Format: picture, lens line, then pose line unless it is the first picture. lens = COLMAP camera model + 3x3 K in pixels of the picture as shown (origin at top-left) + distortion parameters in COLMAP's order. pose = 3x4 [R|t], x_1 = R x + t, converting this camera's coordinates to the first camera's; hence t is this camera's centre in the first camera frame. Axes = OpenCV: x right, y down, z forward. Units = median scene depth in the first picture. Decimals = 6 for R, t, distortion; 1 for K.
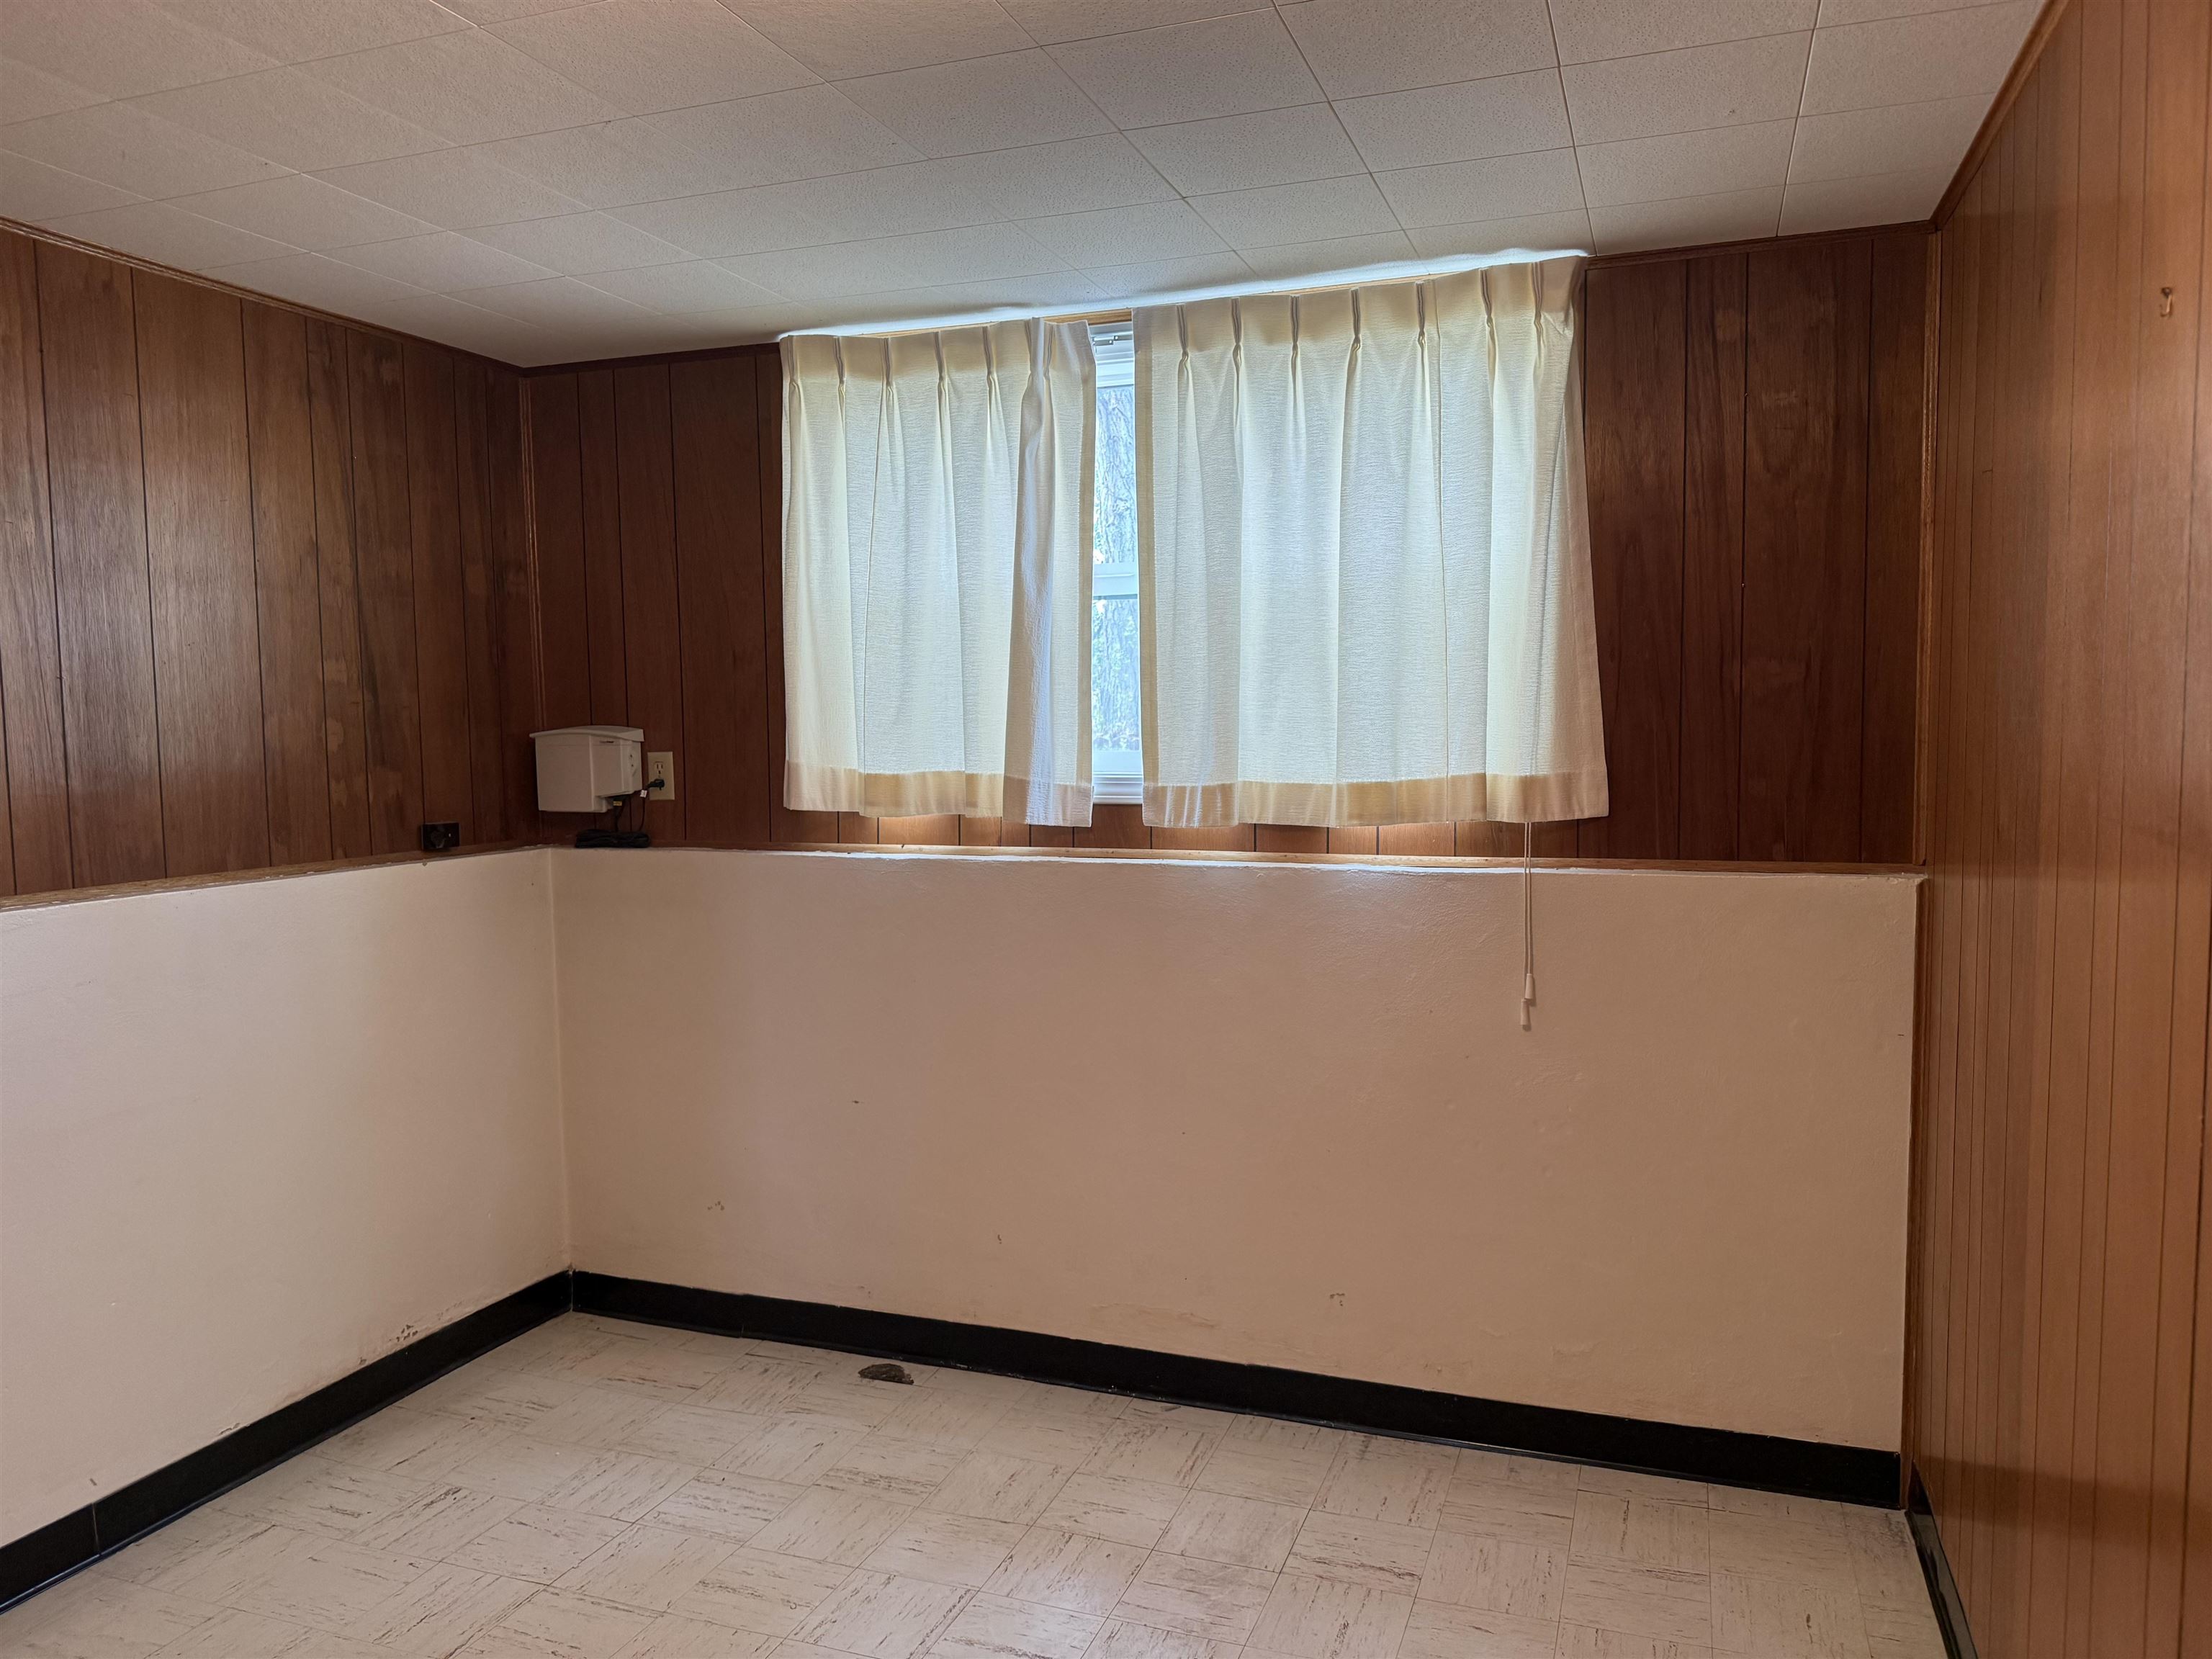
lens RADIAL K [[1581.3, 0, 1106.0], [0, 1581.3, 829.5], [0, 0, 1]] dist [0.280828, -0.476525]
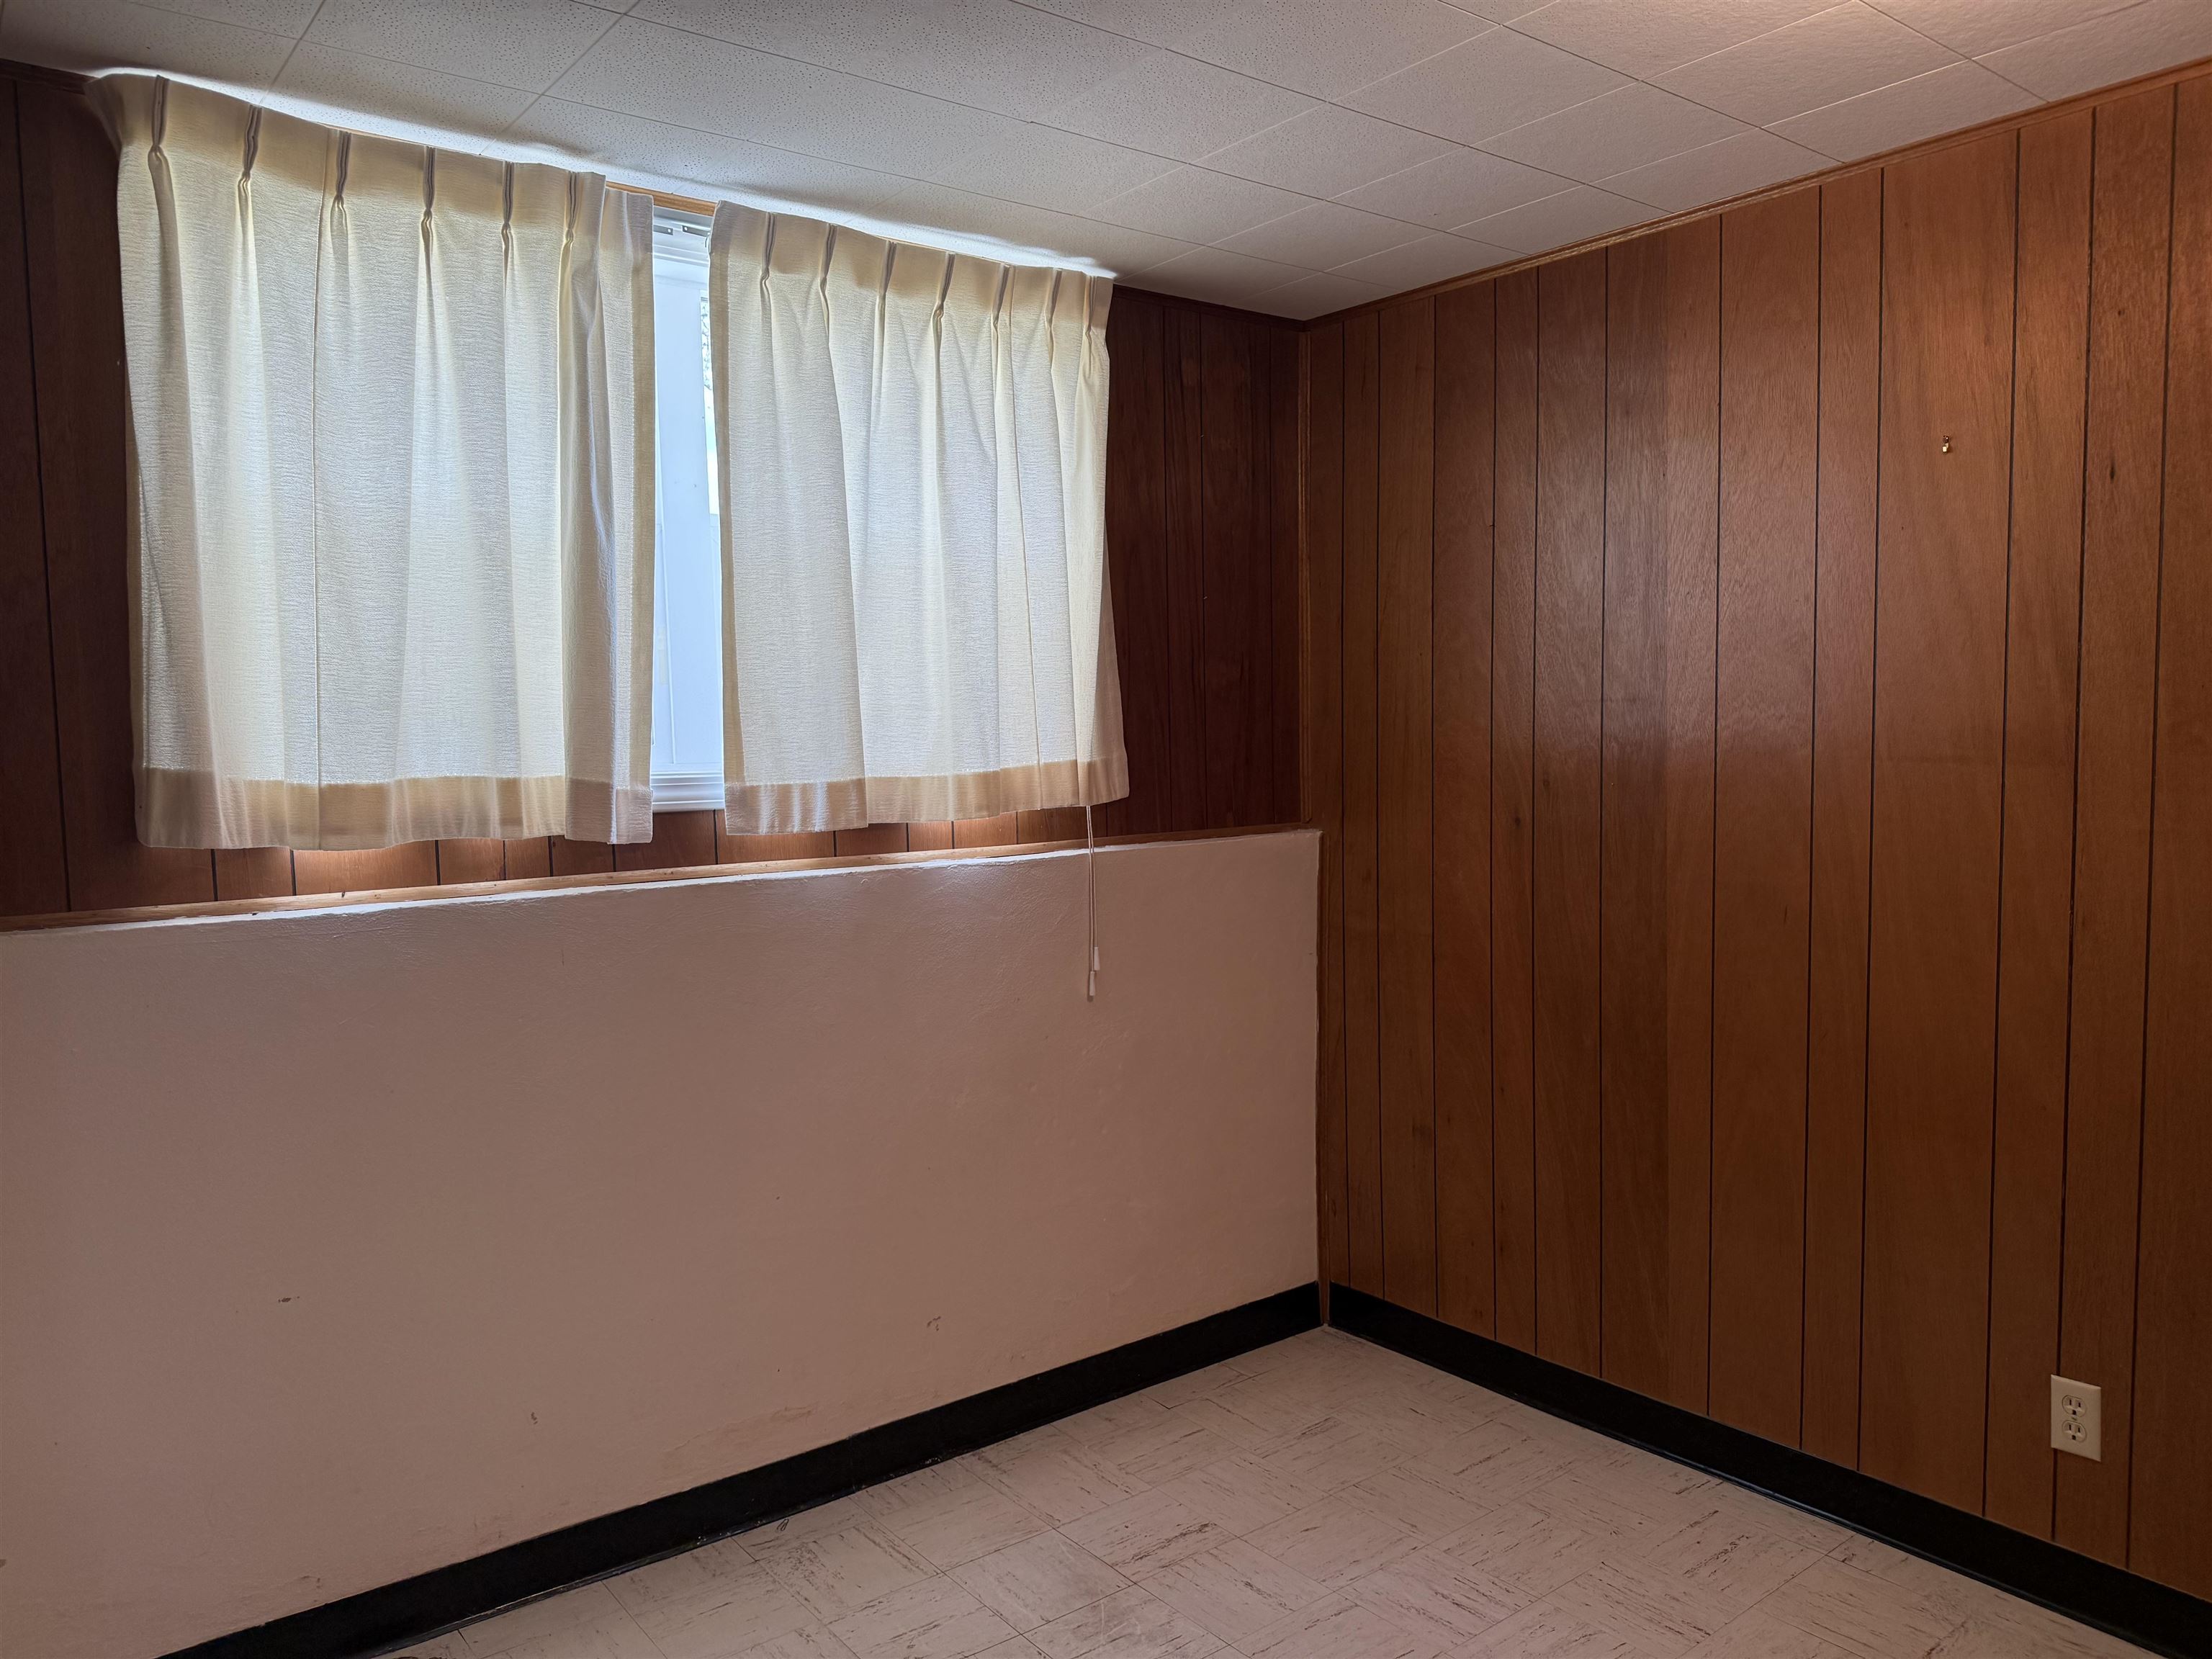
lens RADIAL K [[1569.2, 0, 1109.9], [0, 1569.2, 837.8], [0, 0, 1]] dist [0.113264, -0.117161]
pose [[0.547227, -0.058246, 0.834955, -0.560519], [0.071895, 0.997160, 0.022442, -0.005430], [-0.833891, 0.047748, 0.549860, 0.402506]]
